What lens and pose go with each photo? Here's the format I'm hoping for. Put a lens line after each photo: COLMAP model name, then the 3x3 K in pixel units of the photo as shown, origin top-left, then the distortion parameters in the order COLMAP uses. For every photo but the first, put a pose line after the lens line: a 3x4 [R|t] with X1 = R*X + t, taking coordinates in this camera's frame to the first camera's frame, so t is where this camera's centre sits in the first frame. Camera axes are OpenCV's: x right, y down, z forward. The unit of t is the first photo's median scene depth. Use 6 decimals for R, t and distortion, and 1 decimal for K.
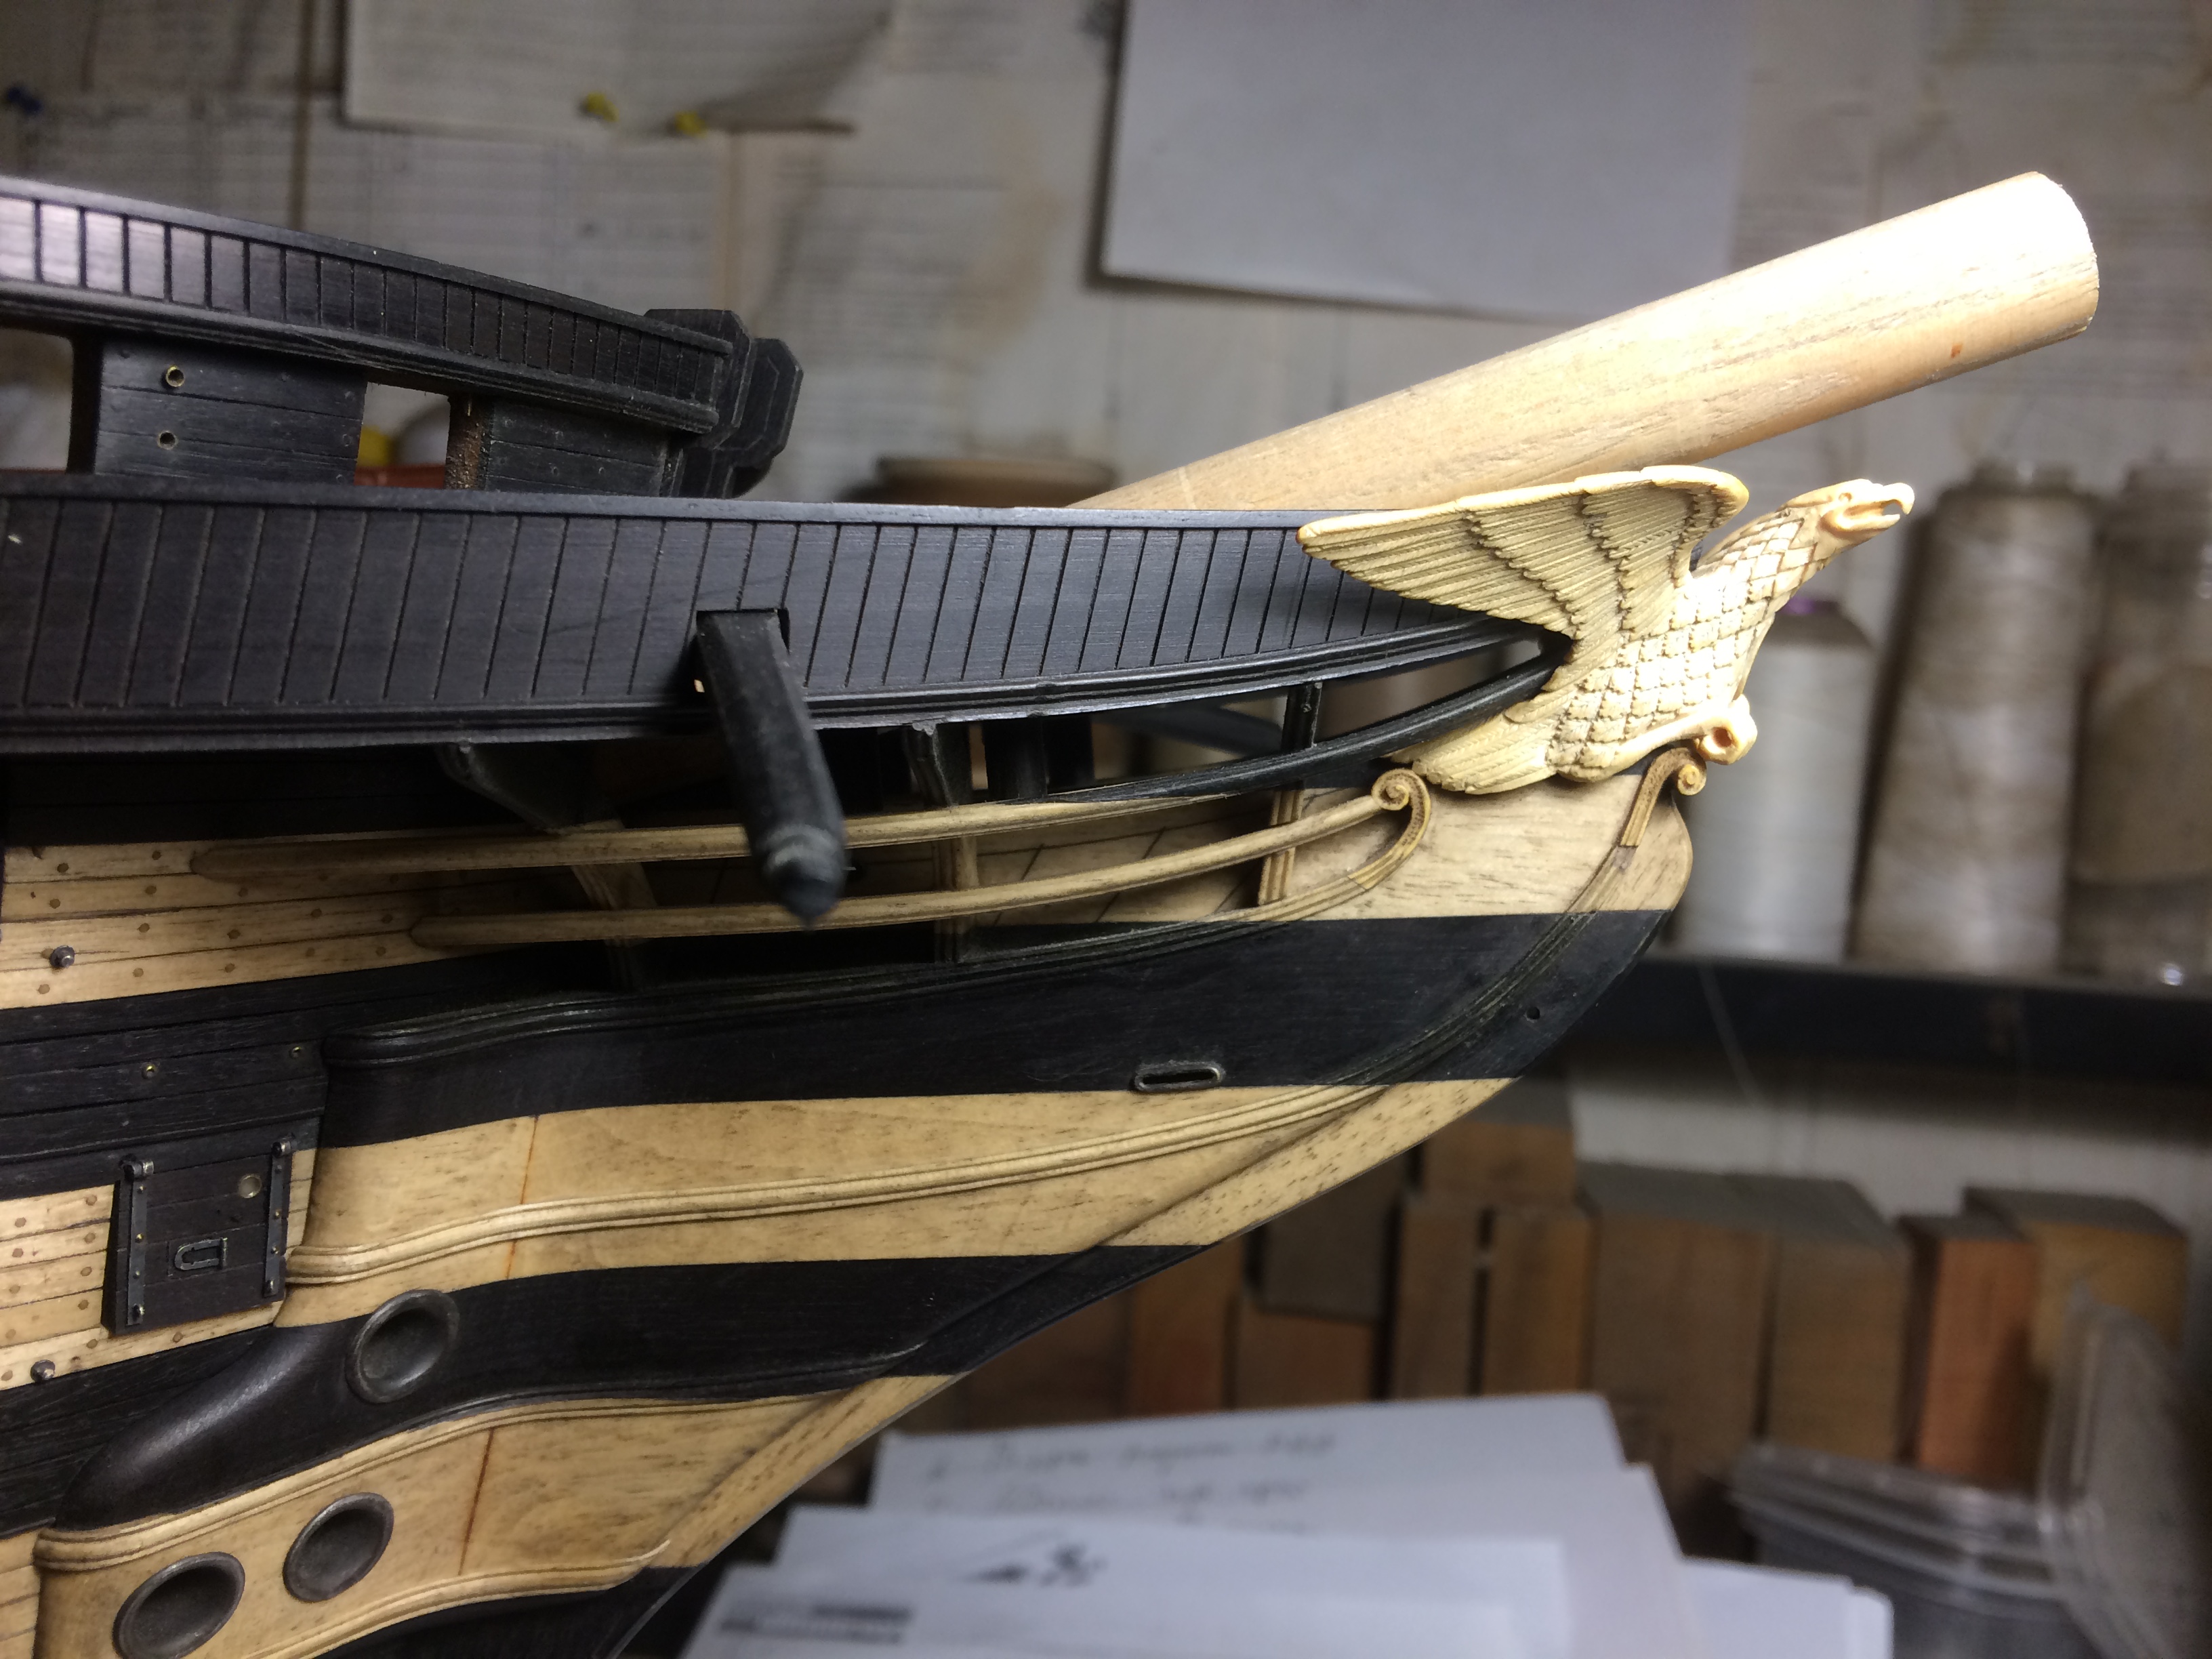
lens RADIAL K [[1917.3, 0, 1113.3], [0, 1917.3, 826.4], [0, 0, 1]] dist [0.075237, -0.148006]
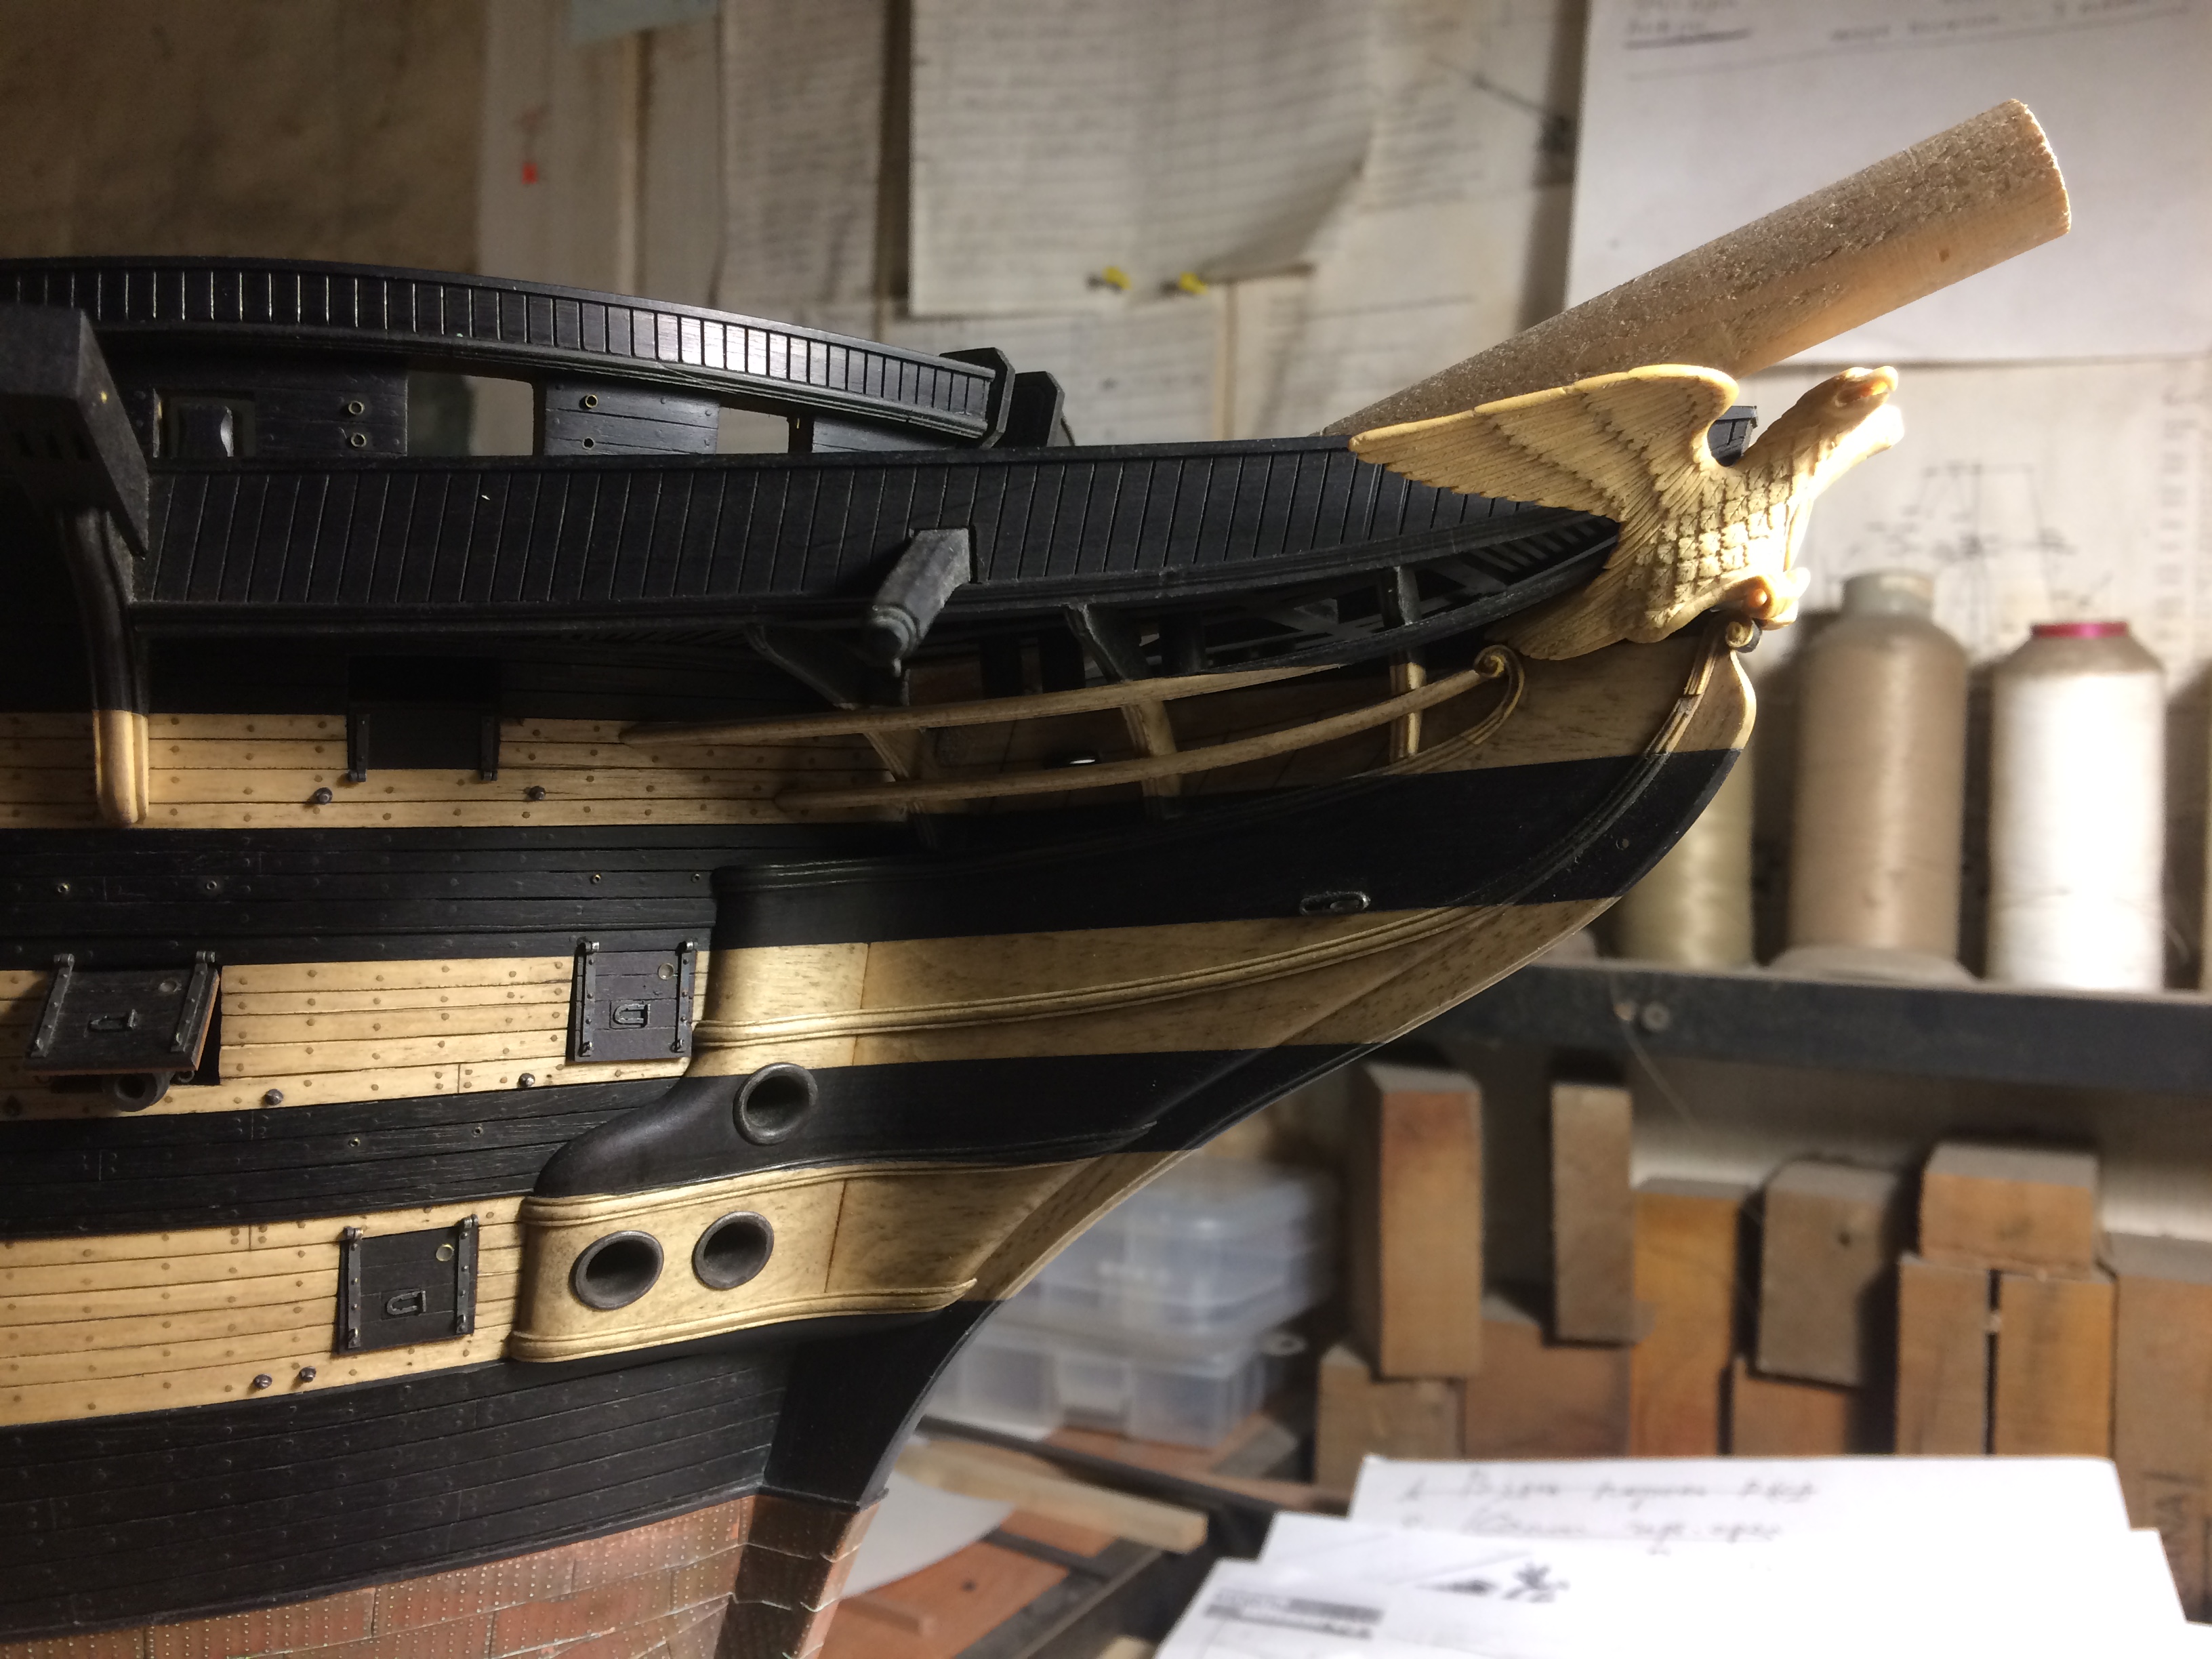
lens RADIAL K [[1881.3, 0, 1103.6], [0, 1881.3, 834.0], [0, 0, 1]] dist [0.081234, -0.011179]
pose [[0.951926, -0.033518, -0.304488, 0.267850], [0.012093, 0.997333, -0.071981, 0.171610], [0.306089, 0.064838, 0.949793, -0.220169]]
